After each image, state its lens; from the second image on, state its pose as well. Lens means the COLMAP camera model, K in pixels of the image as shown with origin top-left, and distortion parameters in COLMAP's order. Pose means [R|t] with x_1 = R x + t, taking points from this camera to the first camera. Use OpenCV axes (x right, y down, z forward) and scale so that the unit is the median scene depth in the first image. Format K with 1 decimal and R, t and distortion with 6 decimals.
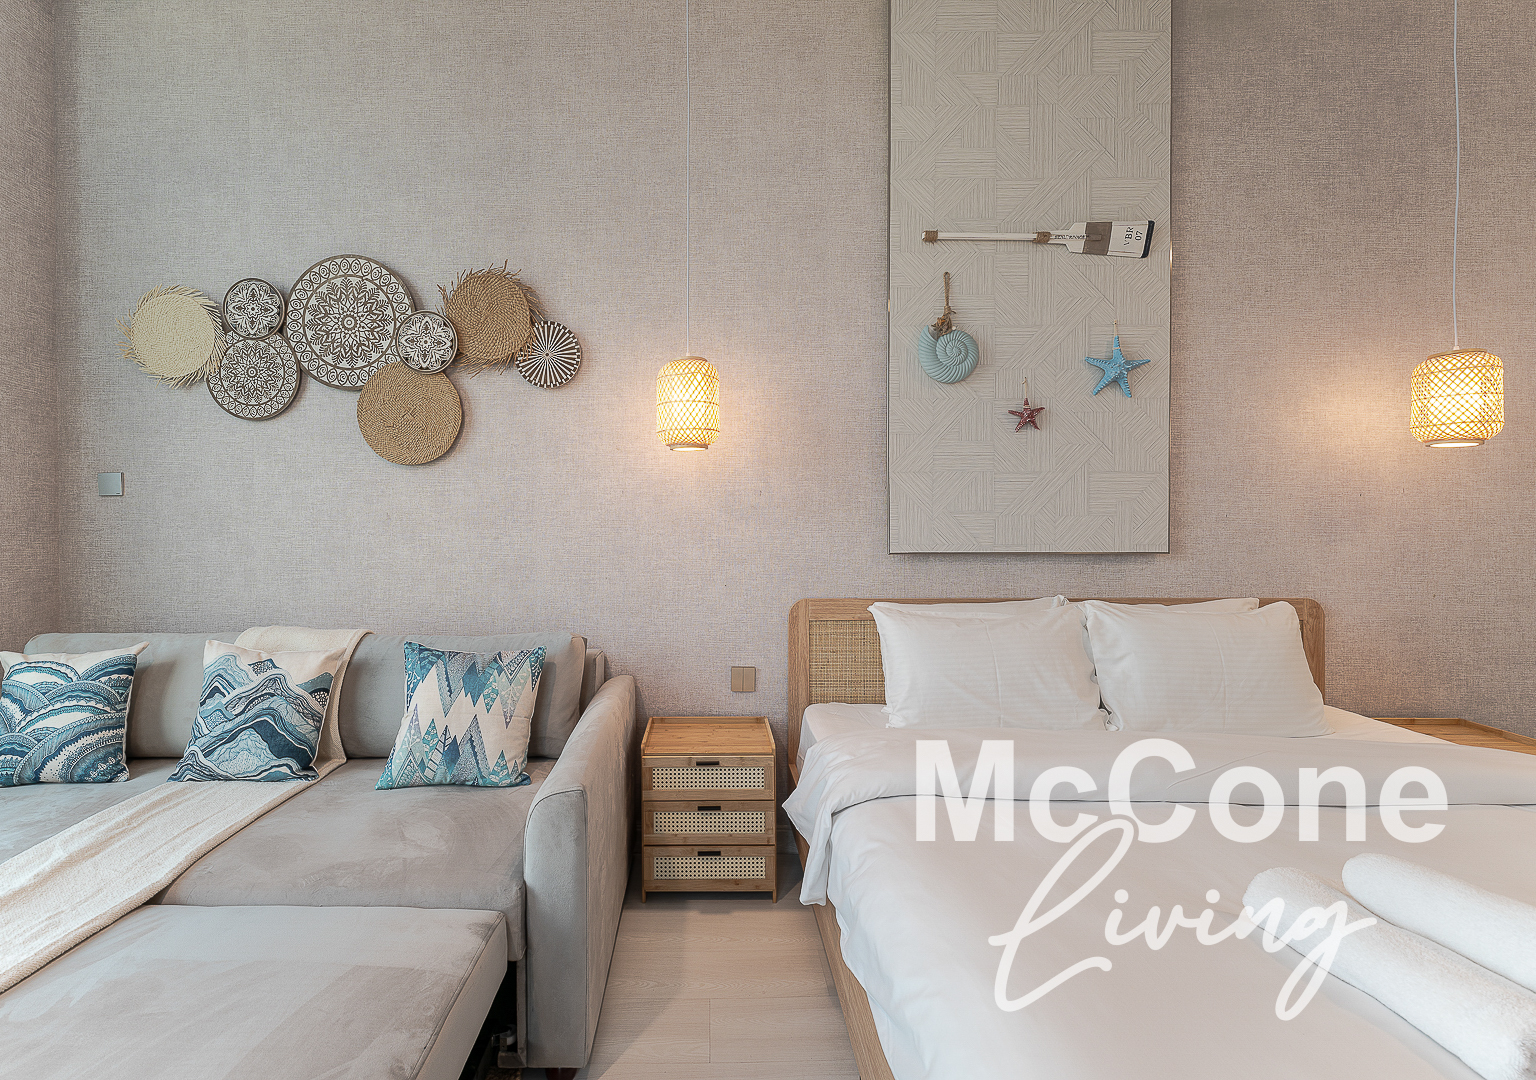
lens RADIAL K [[663.2, 0, 691.5], [0, 663.2, 517.3], [0, 0, 1]] dist [0.000320, 0.000834]
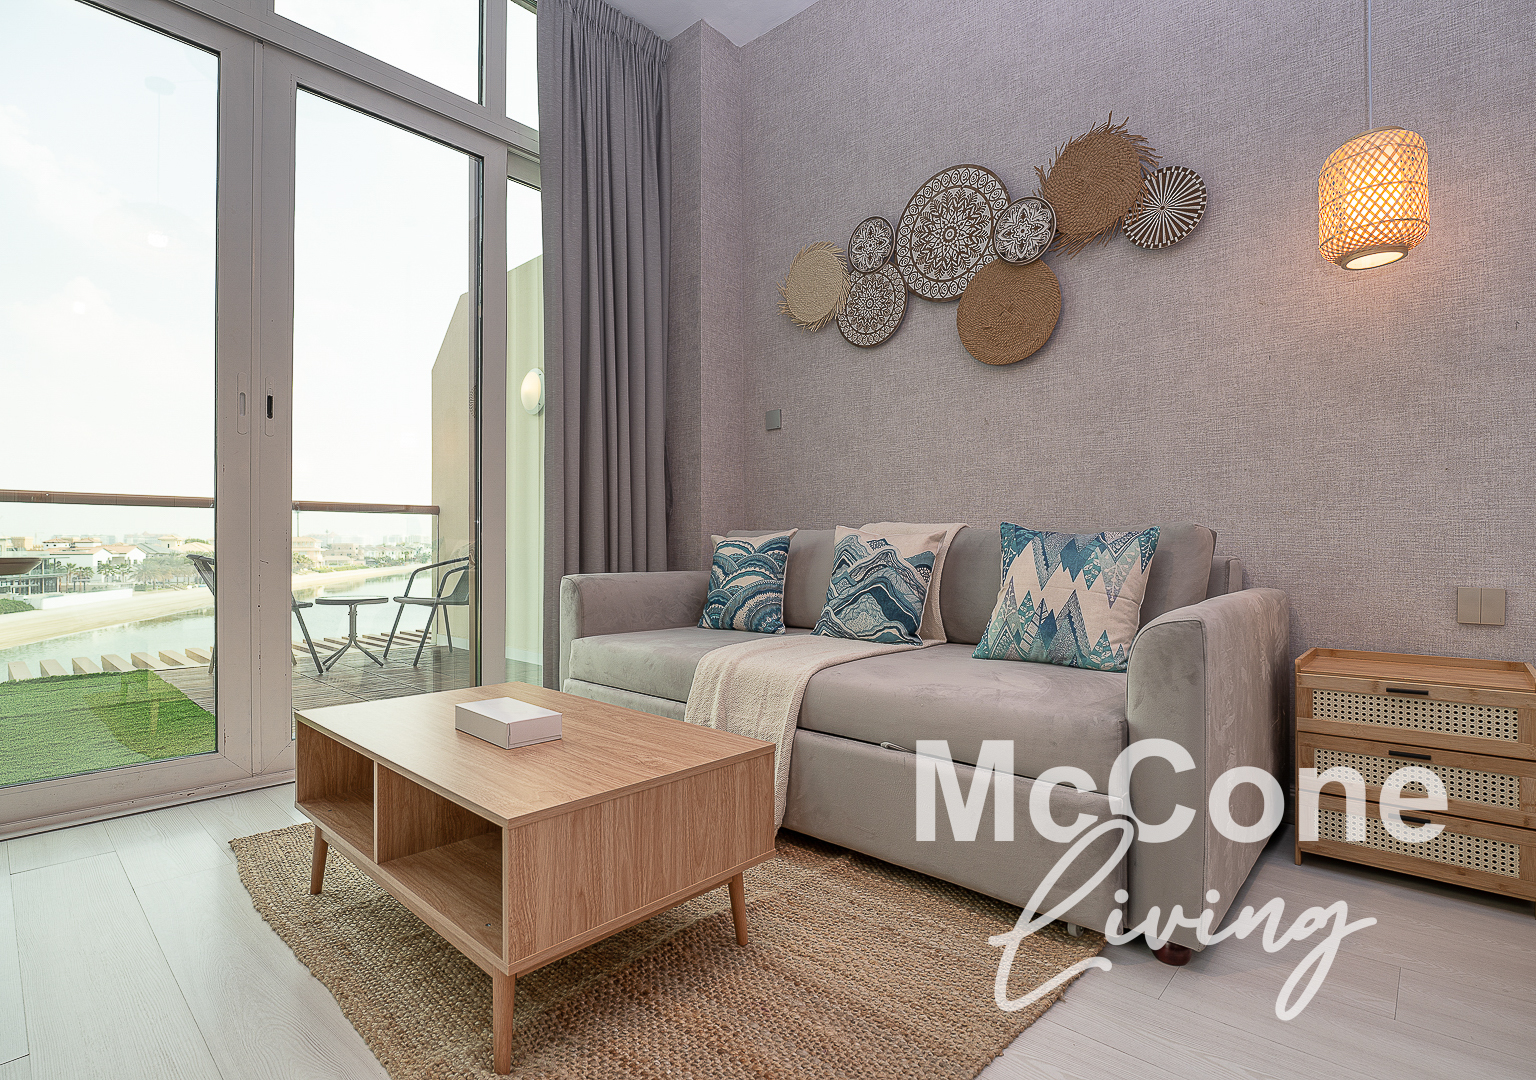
lens RADIAL K [[736.2, 0, 768.0], [0, 736.2, 540.0], [0, 0, 1]] dist [-0.016013, 0.000181]
pose [[0.749790, 0.000562, -0.661676, 0.022926], [-0.000910, 1.000000, -0.000183, 0.186876], [0.661676, 0.000740, 0.749790, -0.033243]]
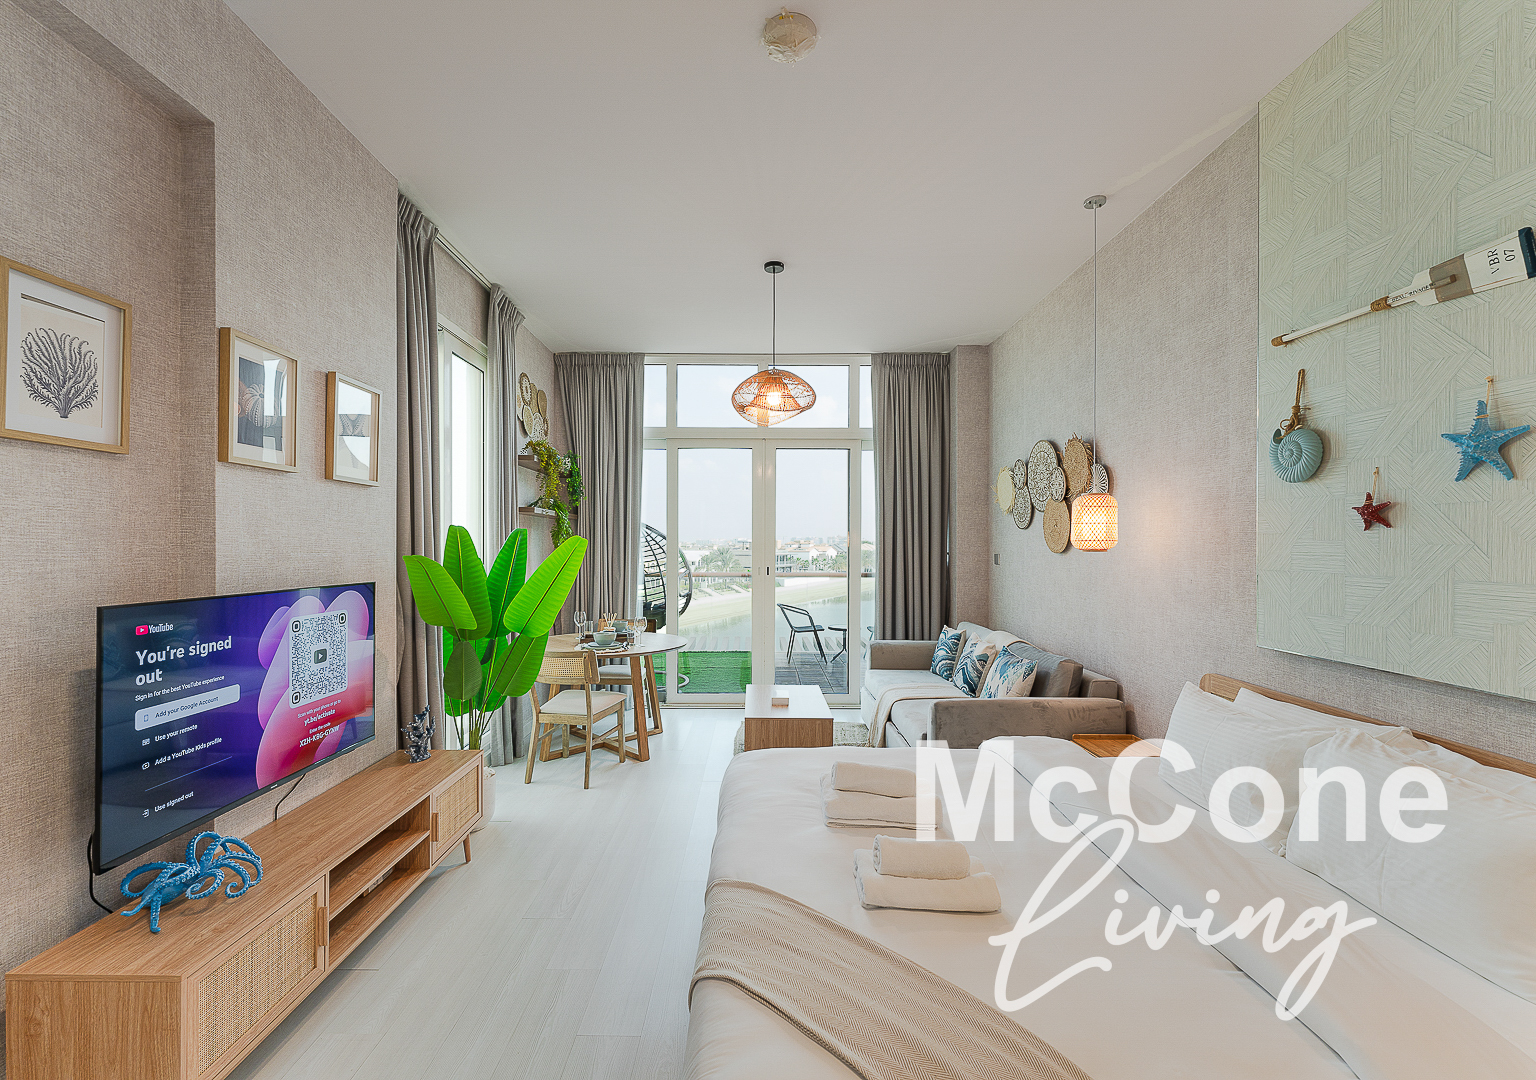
lens RADIAL K [[649.1, 0, 768.0], [0, 649.1, 540.0], [0, 0, 1]] dist [0.000802, -0.000026]
pose [[0.034962, -0.003187, -0.999384, 1.344871], [-0.003495, 0.999988, -0.003312, -0.111944], [0.999383, 0.003609, 0.034950, 0.178061]]
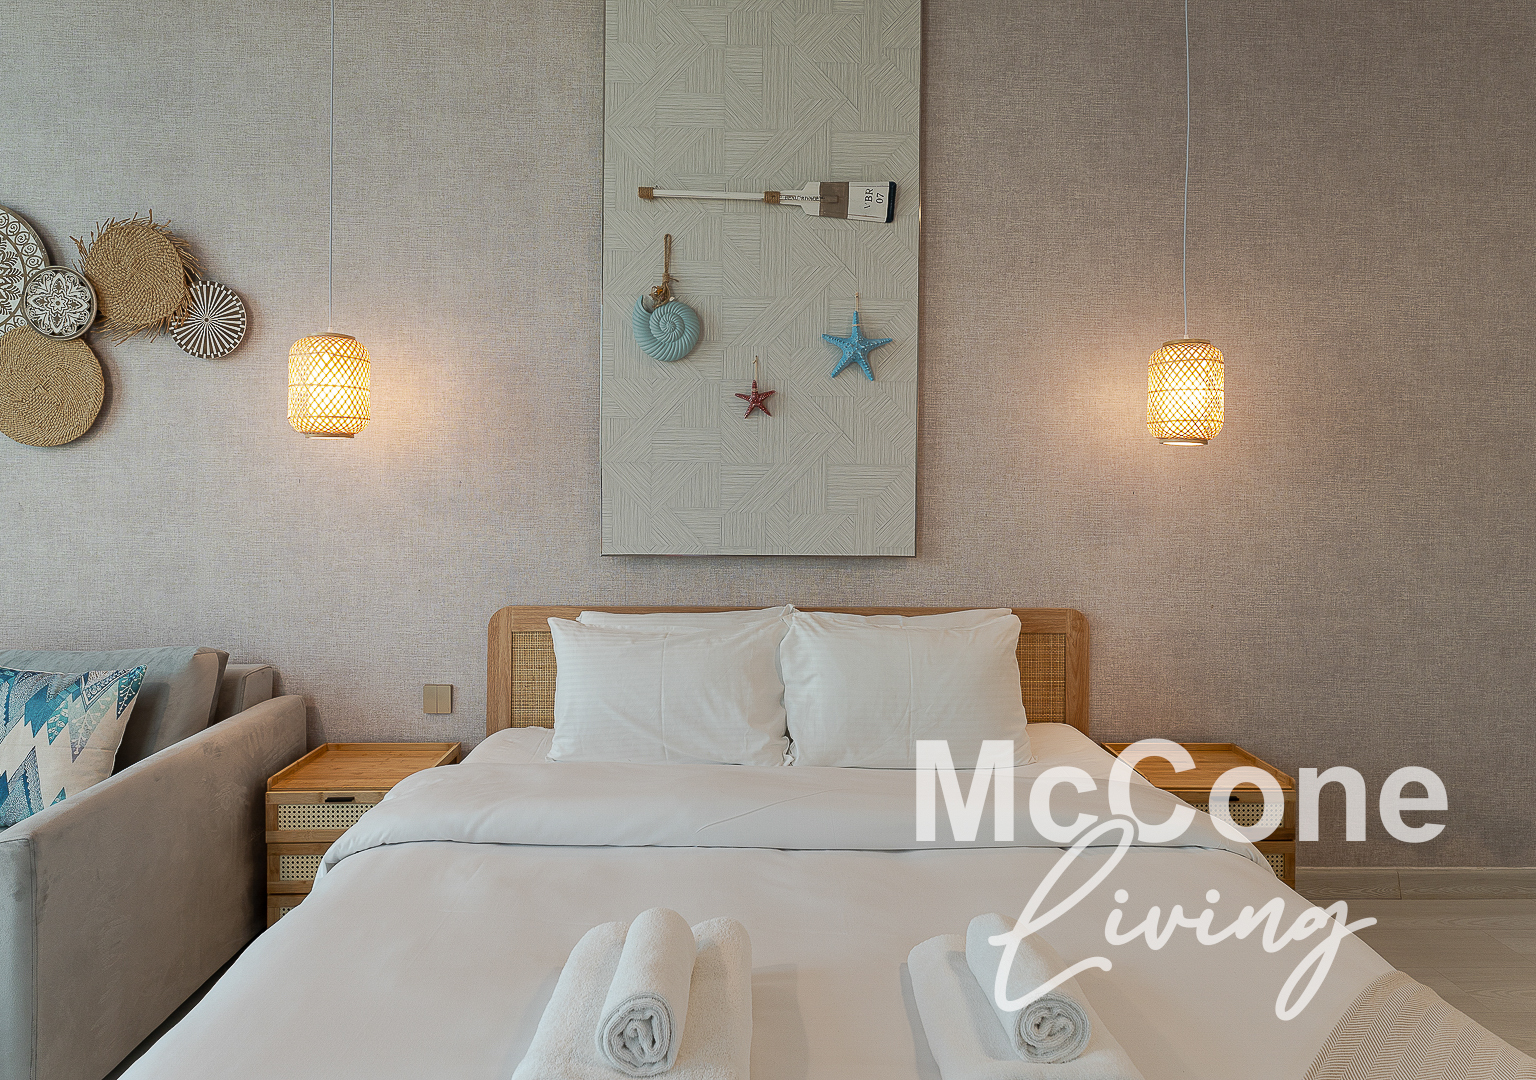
lens RADIAL K [[822.9, 0, 743.2], [0, 822.9, 474.7], [0, 0, 1]] dist [0.001985, -0.000500]
pose [[0.999342, 0.009602, 0.034987, 0.457194], [-0.009620, 0.999954, 0.000332, -0.054932], [-0.034983, -0.000669, 0.999388, -0.089105]]
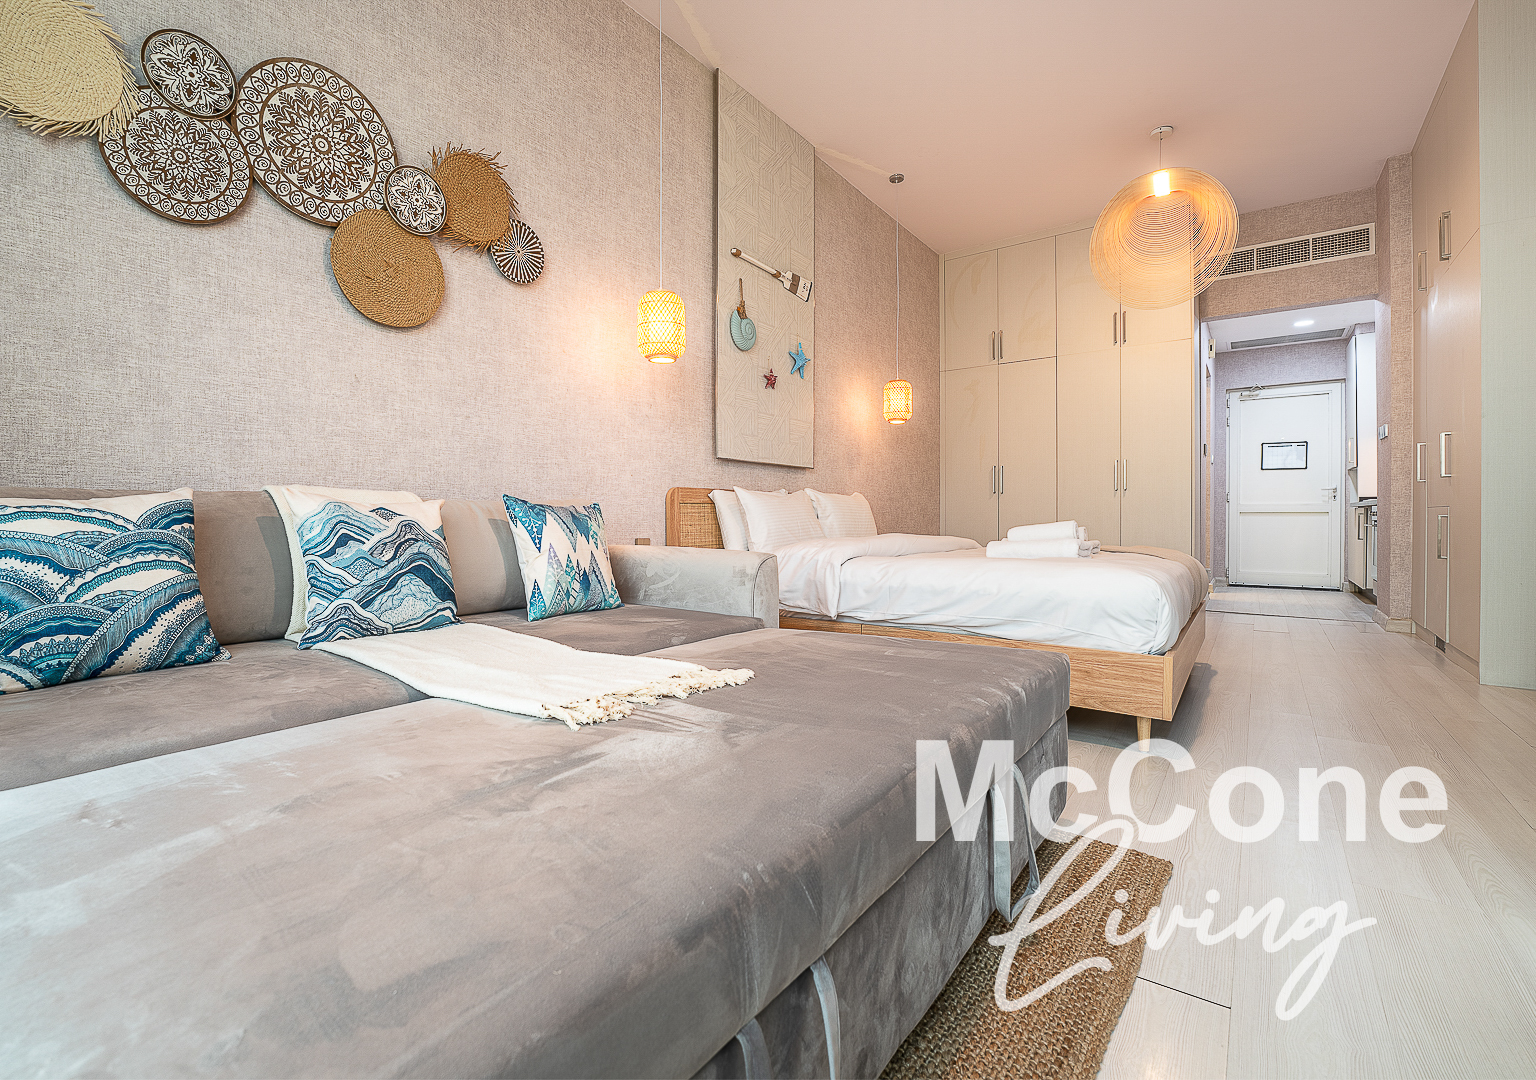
lens RADIAL K [[684.7, 0, 699.0], [0, 684.7, 523.2], [0, 0, 1]] dist [-0.026628, 0.000049]
pose [[0.623978, -0.001293, 0.781441, -0.937645], [-0.002588, 0.999990, 0.003722, 0.199199], [-0.781438, -0.004345, 0.623968, 0.081970]]
